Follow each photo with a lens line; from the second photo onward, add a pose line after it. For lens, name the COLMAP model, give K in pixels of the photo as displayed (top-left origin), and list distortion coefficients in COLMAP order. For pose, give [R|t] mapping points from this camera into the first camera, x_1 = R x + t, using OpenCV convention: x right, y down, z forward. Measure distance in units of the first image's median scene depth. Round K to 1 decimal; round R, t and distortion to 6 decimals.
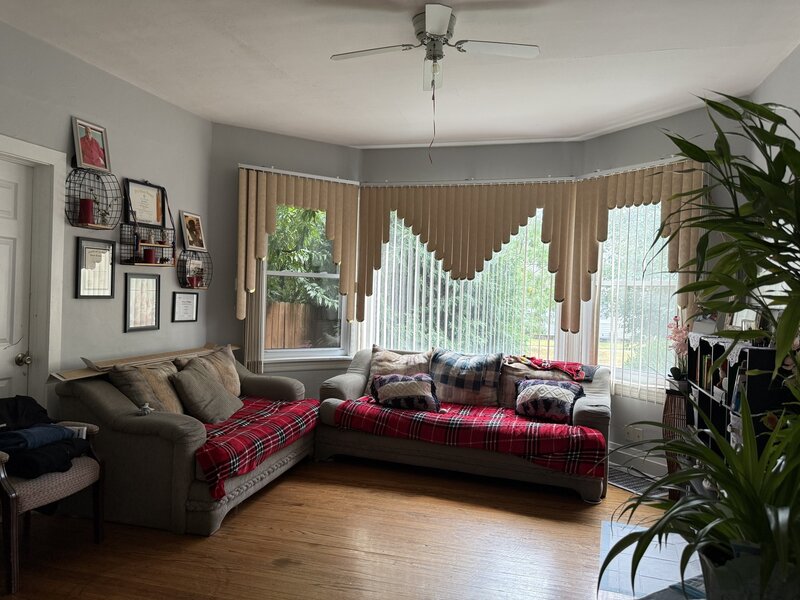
lens RADIAL K [[575.1, 0, 400.0], [0, 575.1, 300.0], [0, 0, 1]] dist [0.055740, -0.065843]
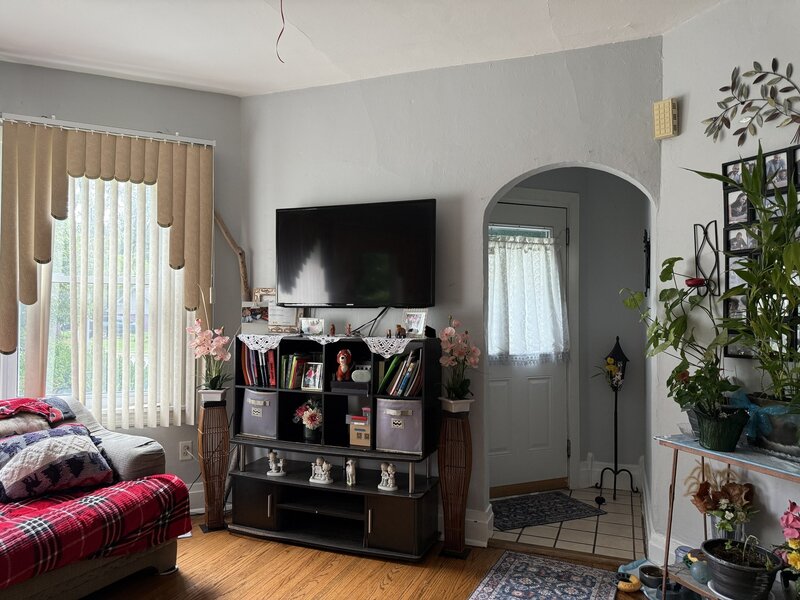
lens RADIAL K [[575.1, 0, 400.0], [0, 575.1, 300.0], [0, 0, 1]] dist [0.055740, -0.065843]
pose [[0.082615, -0.021124, 0.996358, -0.324788], [0.007991, 0.999757, 0.020534, -0.013884], [-0.996549, 0.006265, 0.082764, 0.523231]]
